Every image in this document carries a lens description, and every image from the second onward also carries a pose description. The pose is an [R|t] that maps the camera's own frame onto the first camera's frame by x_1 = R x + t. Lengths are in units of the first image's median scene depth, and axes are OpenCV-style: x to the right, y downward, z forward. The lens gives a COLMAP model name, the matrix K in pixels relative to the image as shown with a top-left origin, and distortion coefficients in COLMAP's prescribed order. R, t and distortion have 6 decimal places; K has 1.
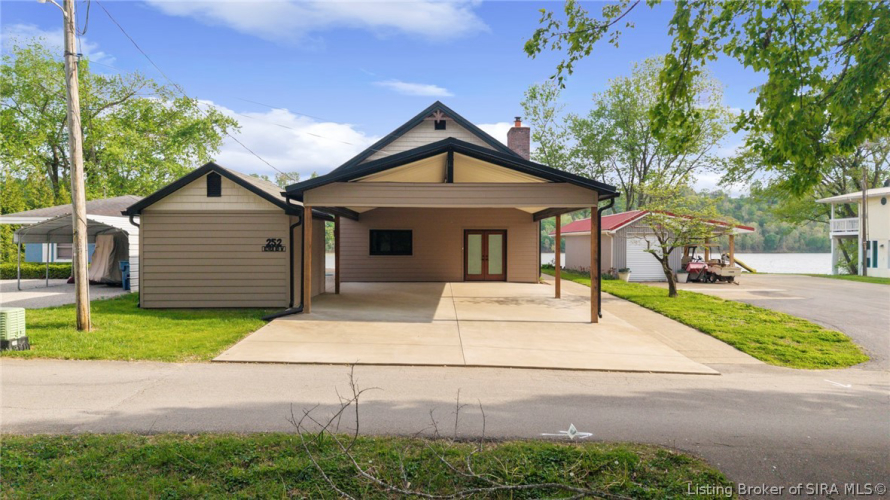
lens RADIAL K [[596.0, 0, 445.0], [0, 596.0, 250.0], [0, 0, 1]] dist [0.024457, -0.005562]
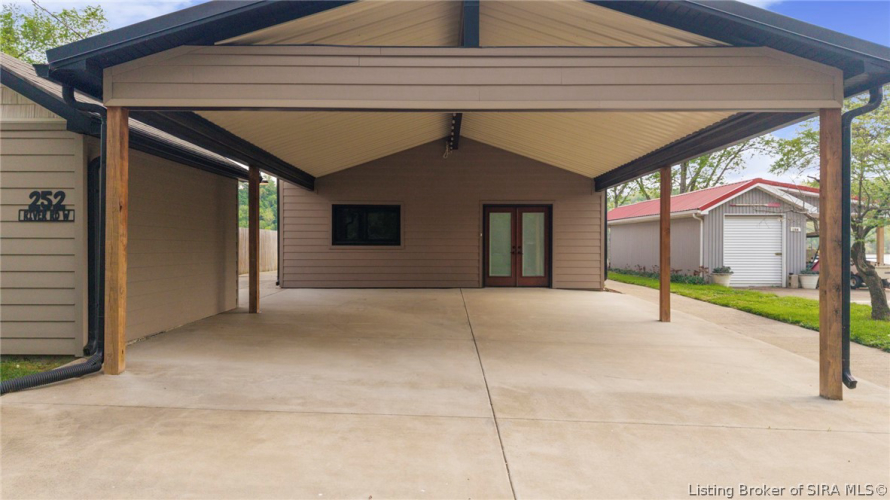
lens RADIAL K [[596.0, 0, 445.0], [0, 596.0, 250.0], [0, 0, 1]] dist [0.024457, -0.005562]
pose [[0.999976, 0.001708, -0.006771, -0.003683], [-0.001719, 0.999997, -0.001647, 0.014407], [0.006768, 0.001658, 0.999976, 0.375728]]
